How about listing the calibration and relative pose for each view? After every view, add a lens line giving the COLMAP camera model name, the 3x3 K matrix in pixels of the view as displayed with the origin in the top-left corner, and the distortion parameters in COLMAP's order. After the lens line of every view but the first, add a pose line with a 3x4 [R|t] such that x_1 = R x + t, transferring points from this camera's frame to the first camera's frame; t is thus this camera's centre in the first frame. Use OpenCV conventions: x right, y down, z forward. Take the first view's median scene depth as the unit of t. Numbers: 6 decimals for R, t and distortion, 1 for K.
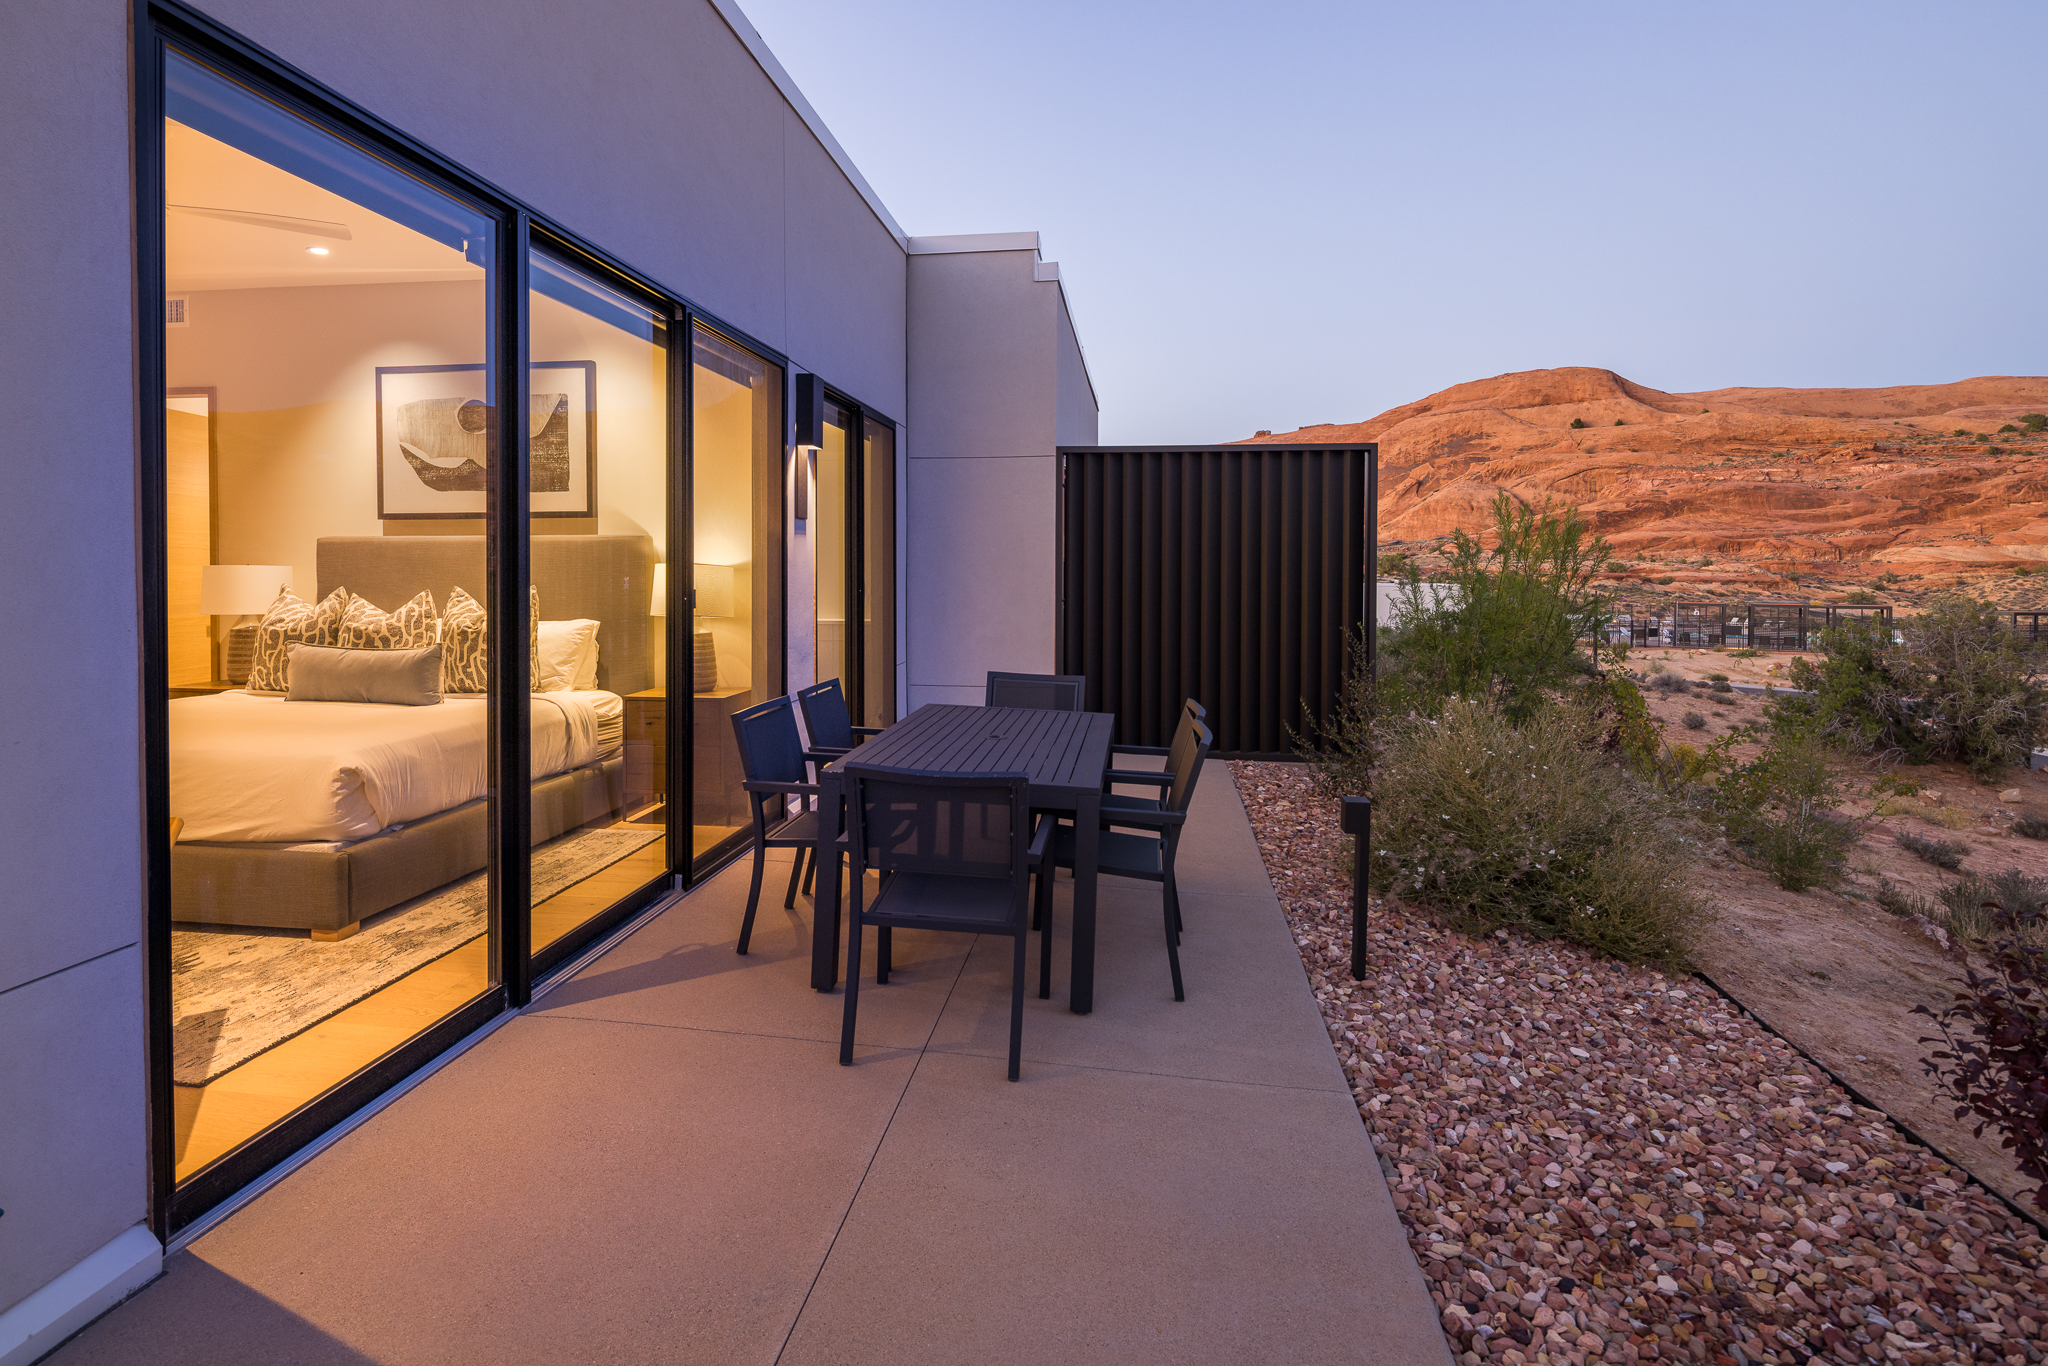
lens RADIAL K [[1001.8, 0, 1022.1], [0, 1001.8, 565.3], [0, 0, 1]] dist [-0.025360, -0.000421]
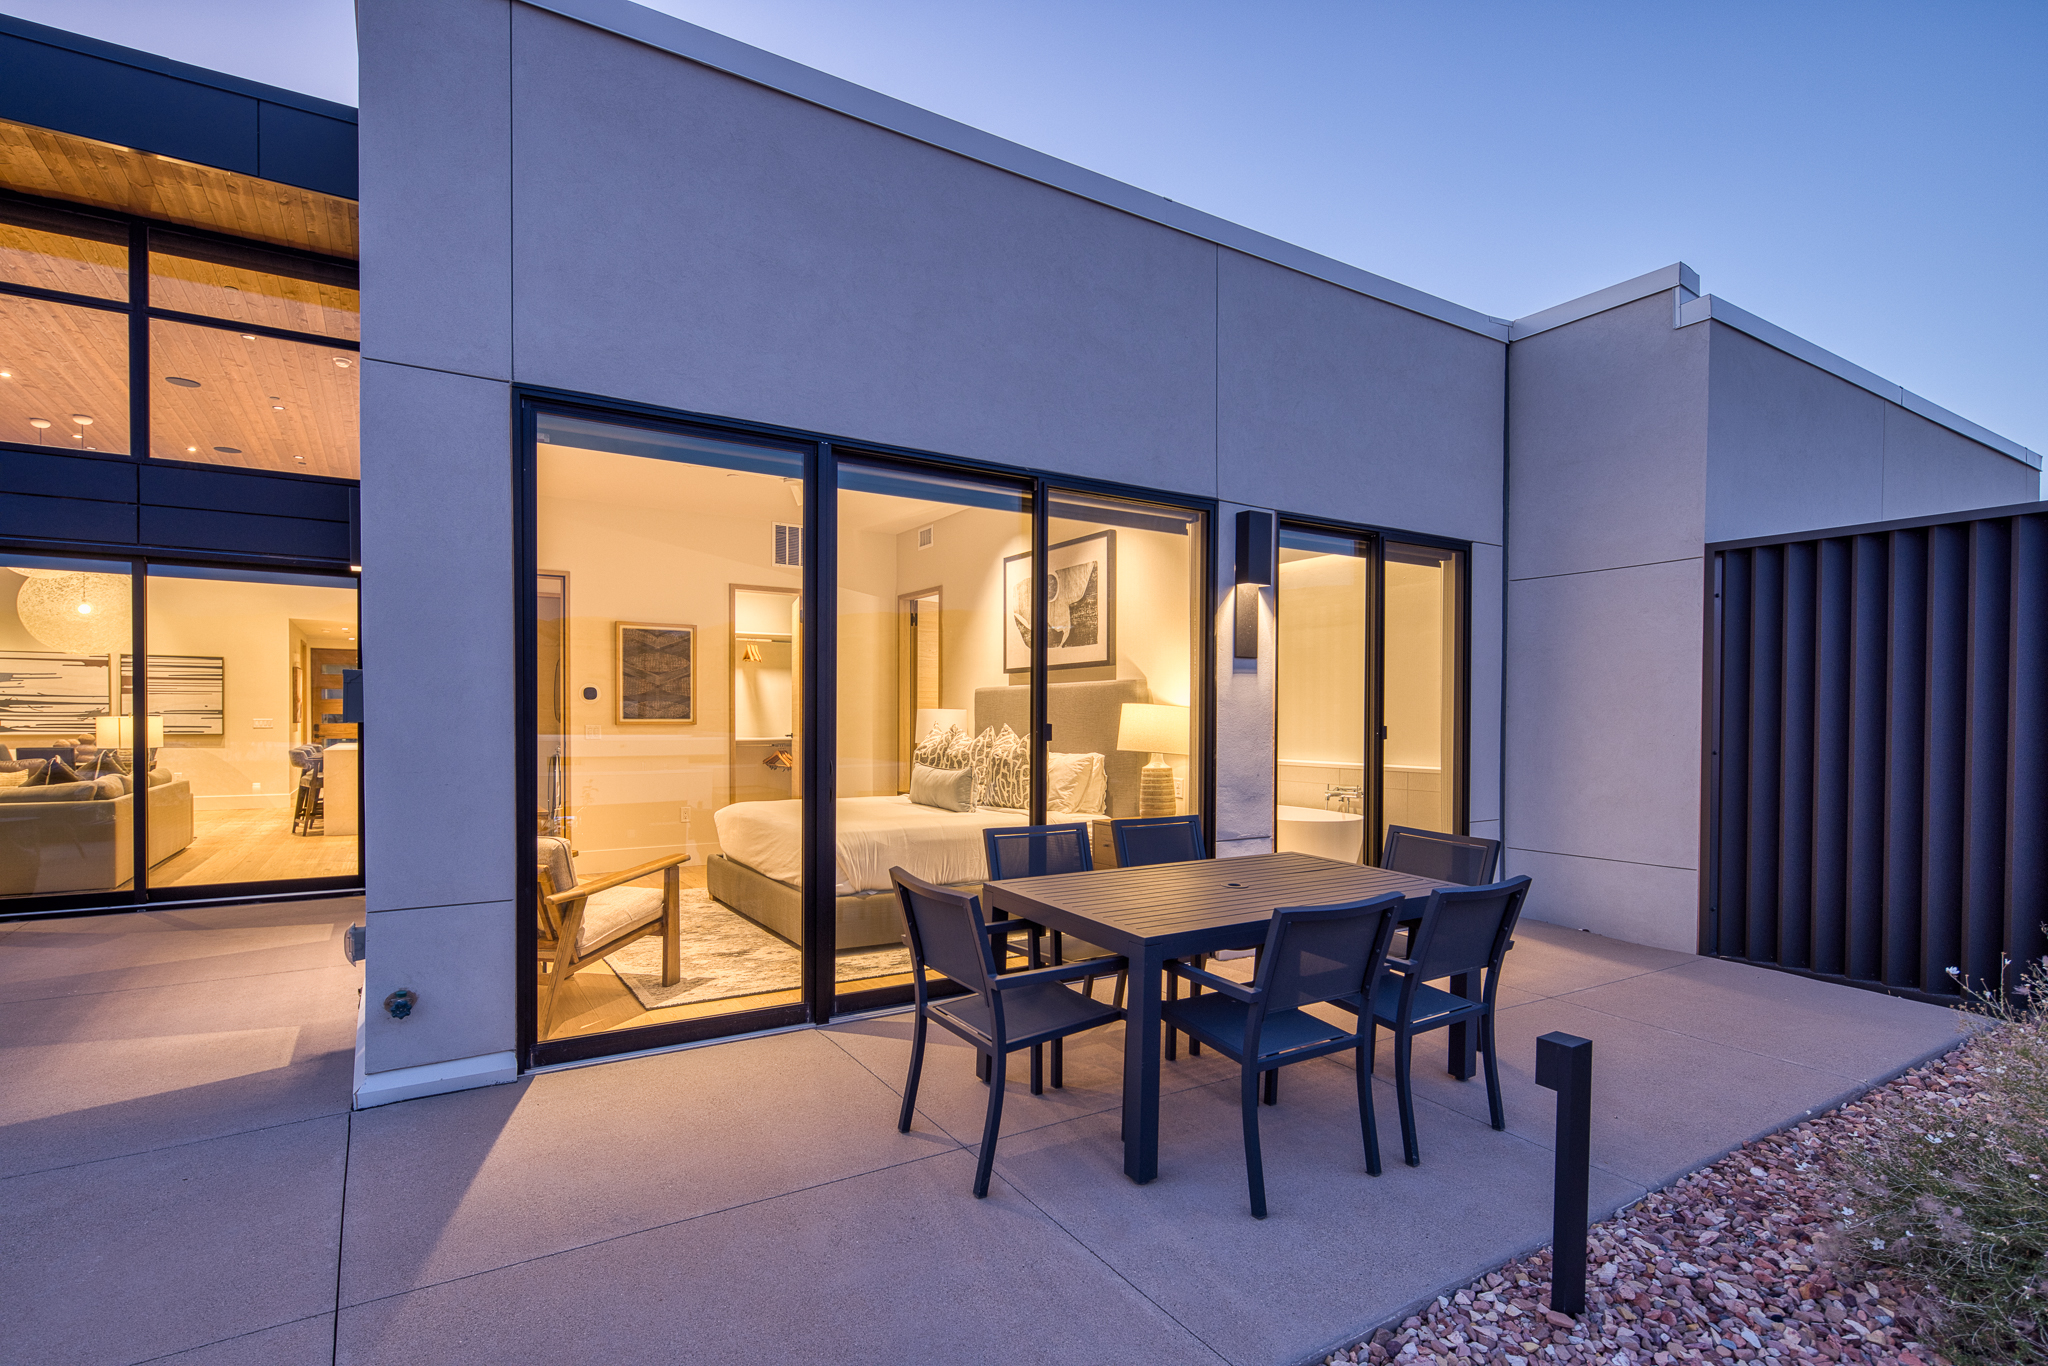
lens RADIAL K [[990.8, 0, 1021.3], [0, 990.8, 729.4], [0, 0, 1]] dist [-0.000328, -0.000989]
pose [[0.634068, 0.008435, -0.773231, 0.411657], [-0.002182, 0.999956, 0.009119, 0.016447], [0.773274, -0.004095, 0.634059, 0.203309]]
